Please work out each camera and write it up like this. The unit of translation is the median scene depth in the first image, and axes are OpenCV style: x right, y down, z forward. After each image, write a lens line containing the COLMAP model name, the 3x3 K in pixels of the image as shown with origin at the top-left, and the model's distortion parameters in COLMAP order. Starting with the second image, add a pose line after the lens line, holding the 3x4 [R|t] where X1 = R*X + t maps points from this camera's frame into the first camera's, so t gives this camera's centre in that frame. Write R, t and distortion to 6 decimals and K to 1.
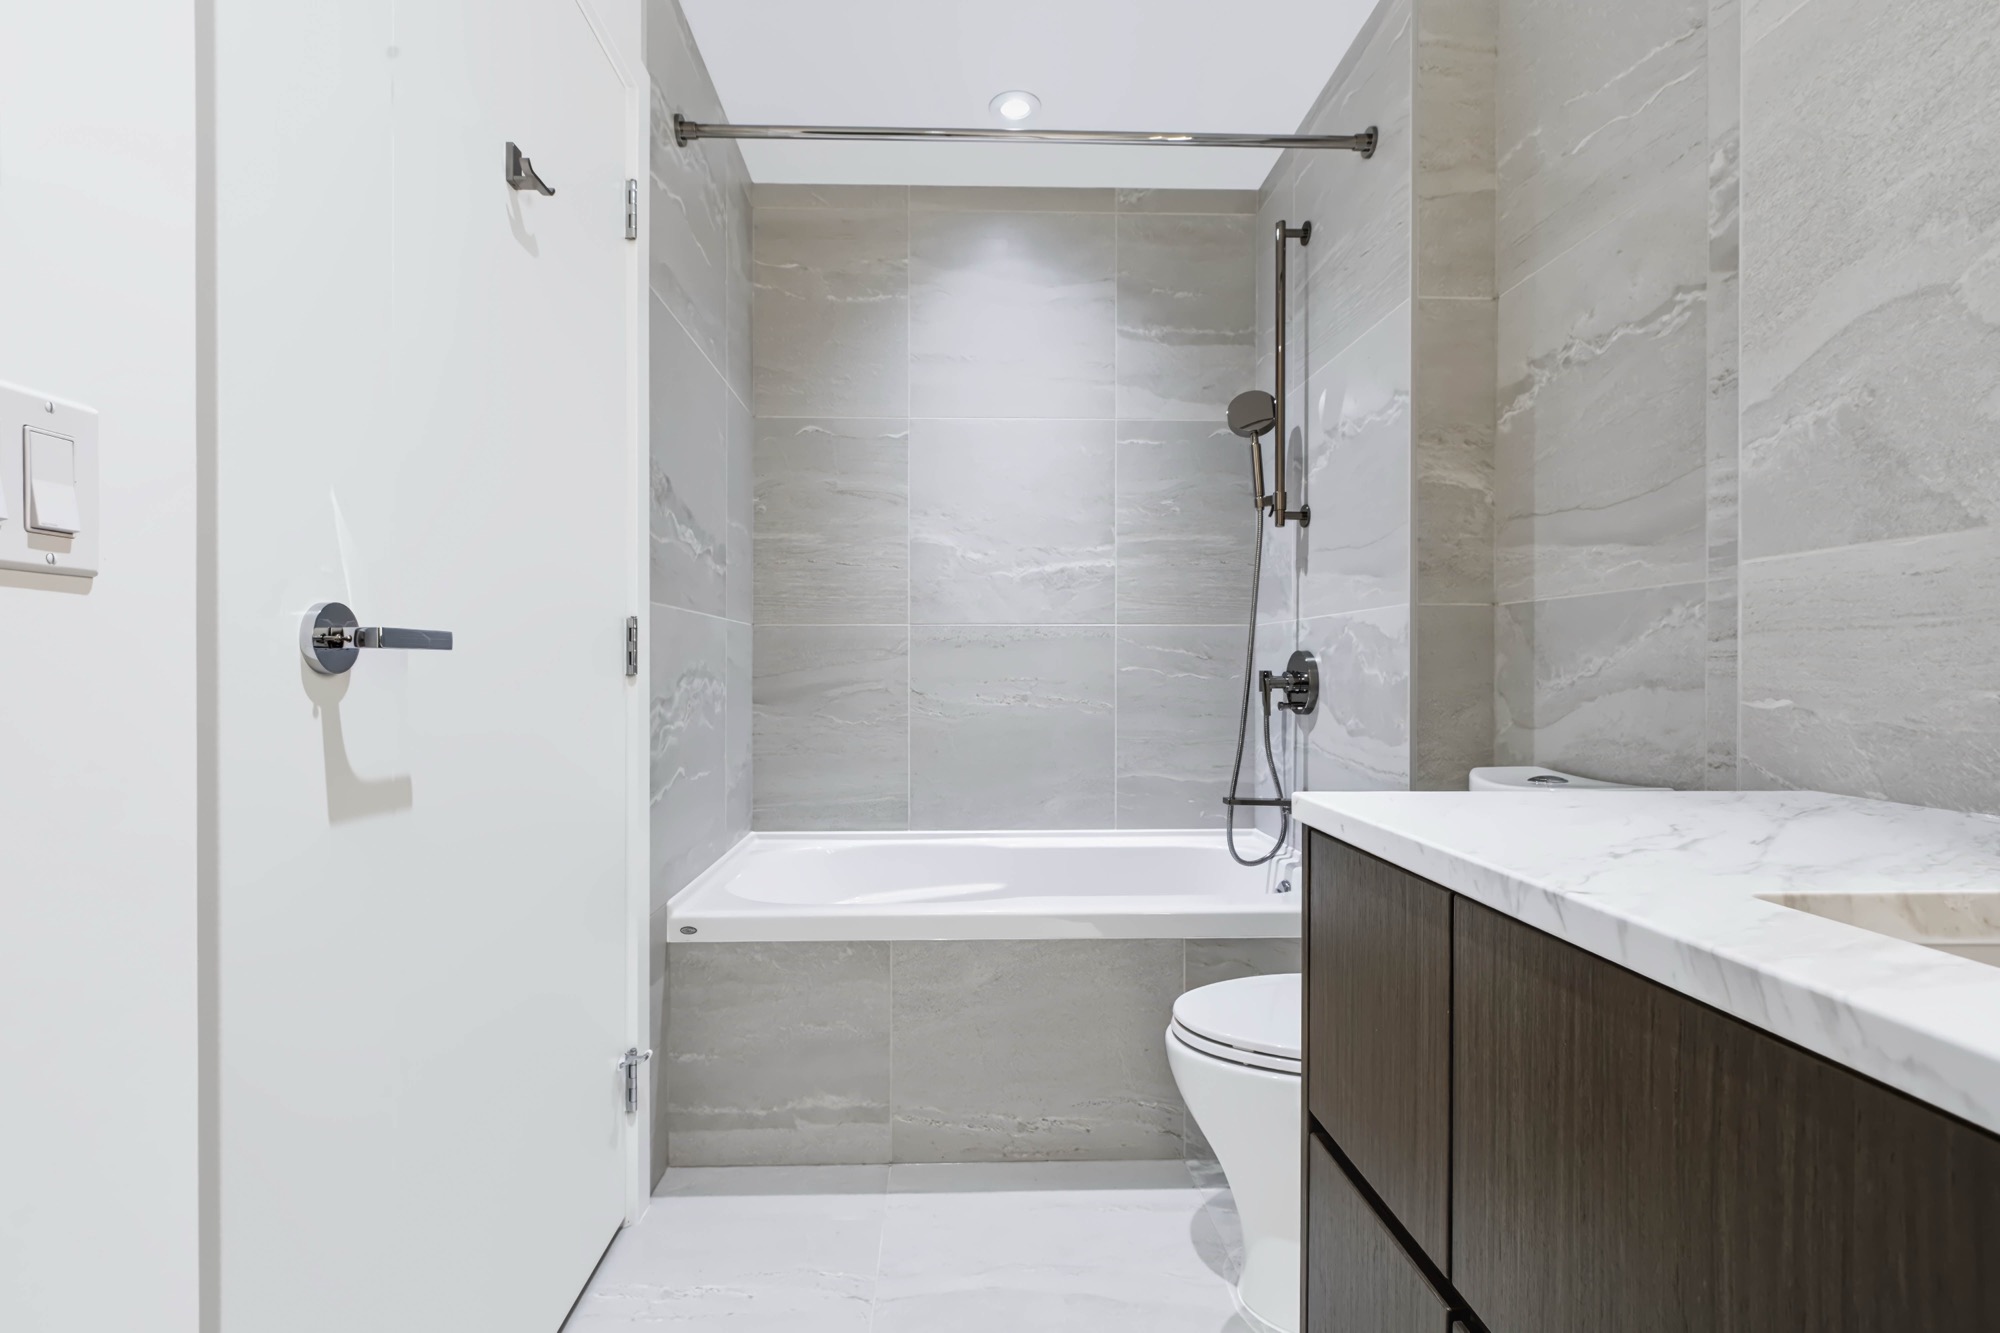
lens RADIAL K [[907.8, 0, 986.8], [0, 907.8, 669.3], [0, 0, 1]] dist [0.005647, -0.001750]
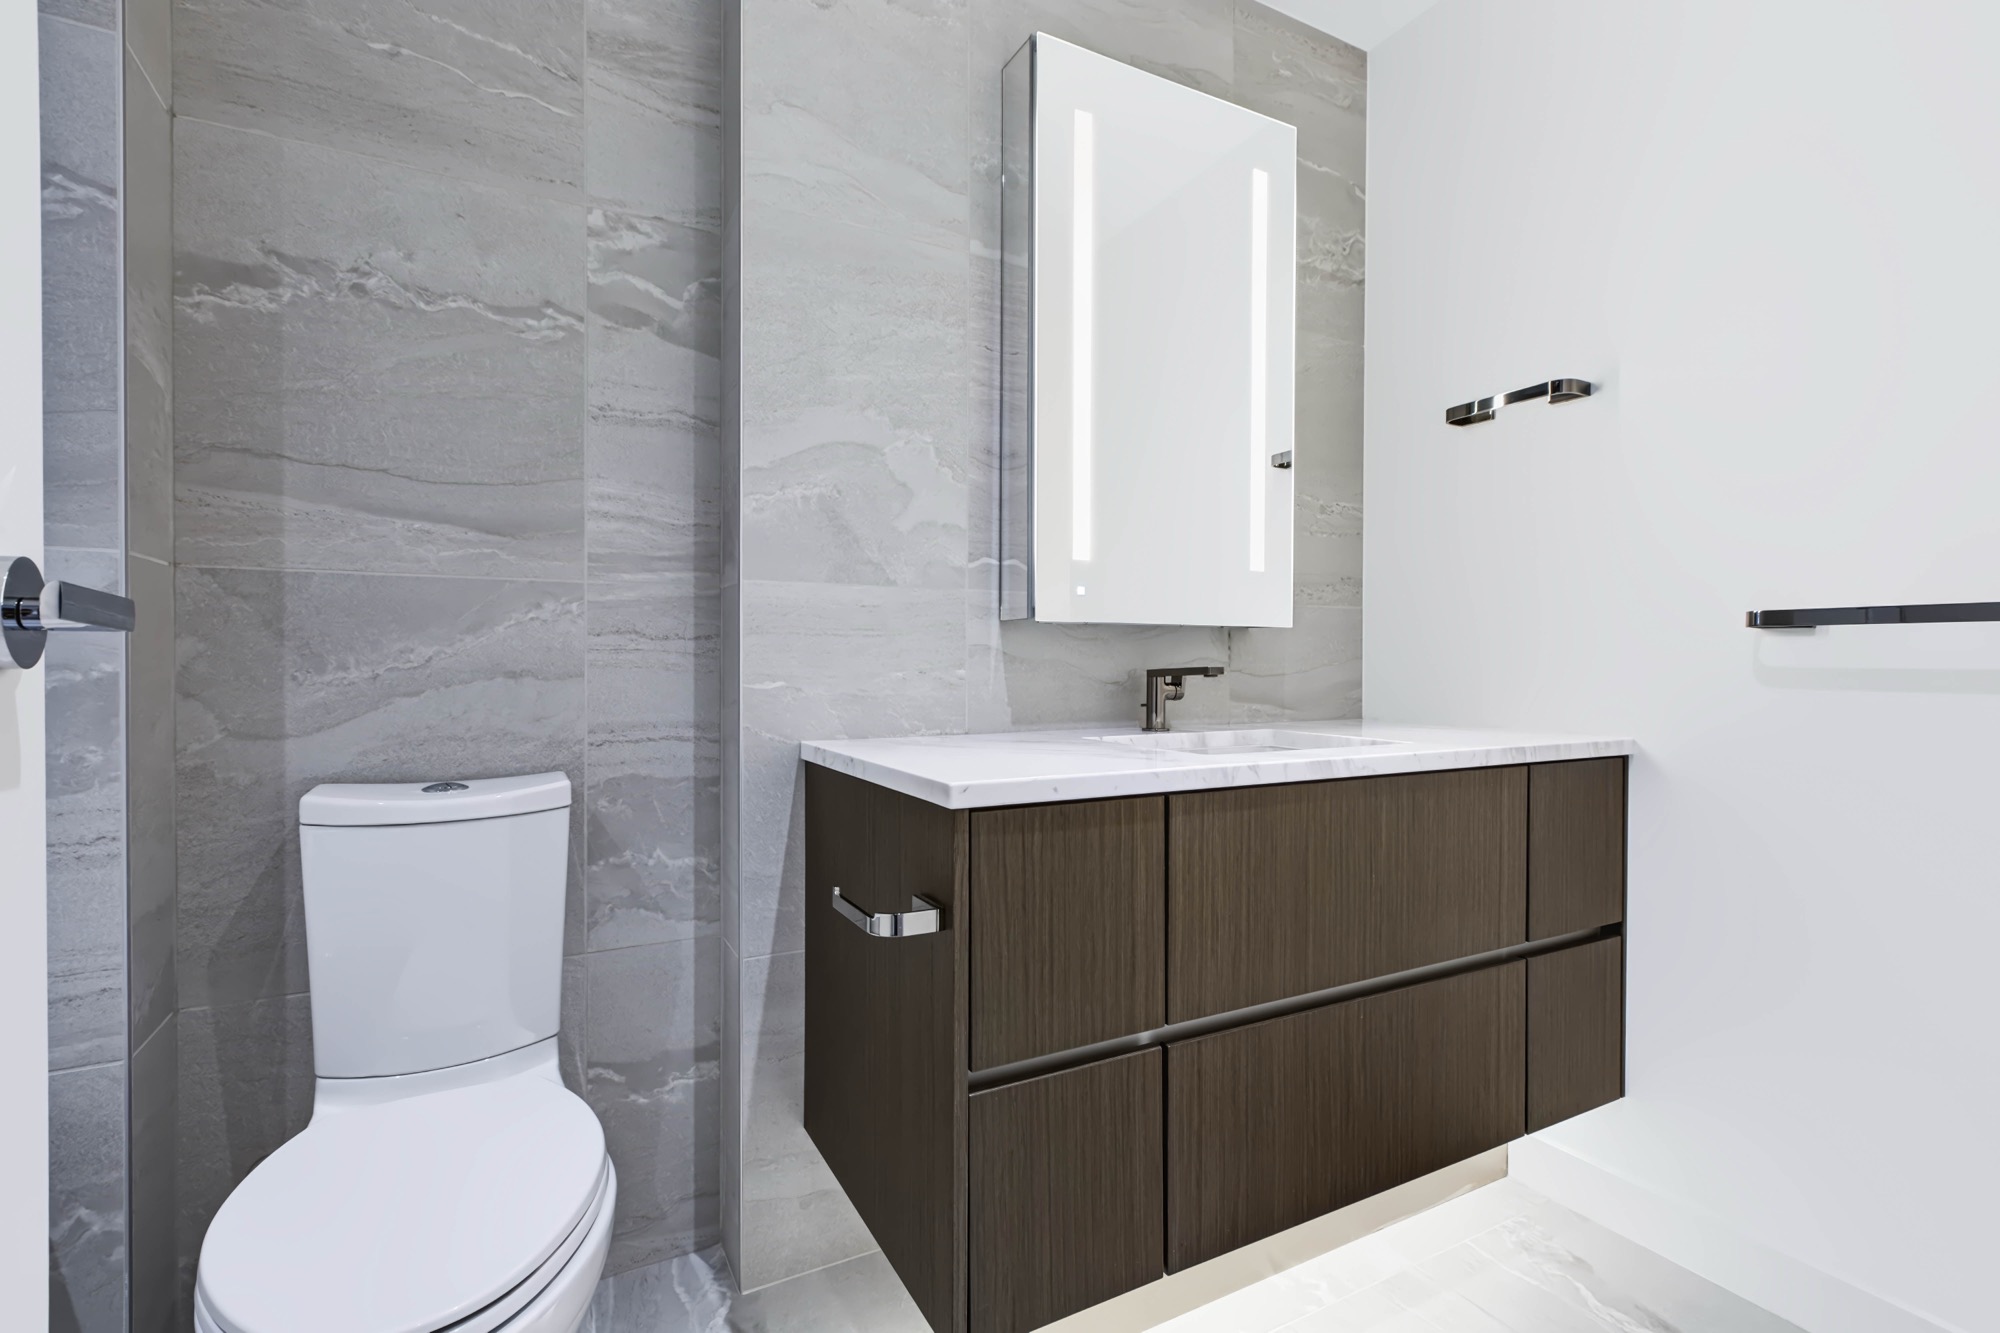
lens RADIAL K [[907.8, 0, 985.2], [0, 907.8, 666.8], [0, 0, 1]] dist [0.005647, -0.001750]
pose [[-0.424573, -0.008963, 0.905349, -0.409136], [-0.001892, 0.999958, 0.009012, -0.002867], [-0.905392, 0.002114, -0.424572, 0.953445]]
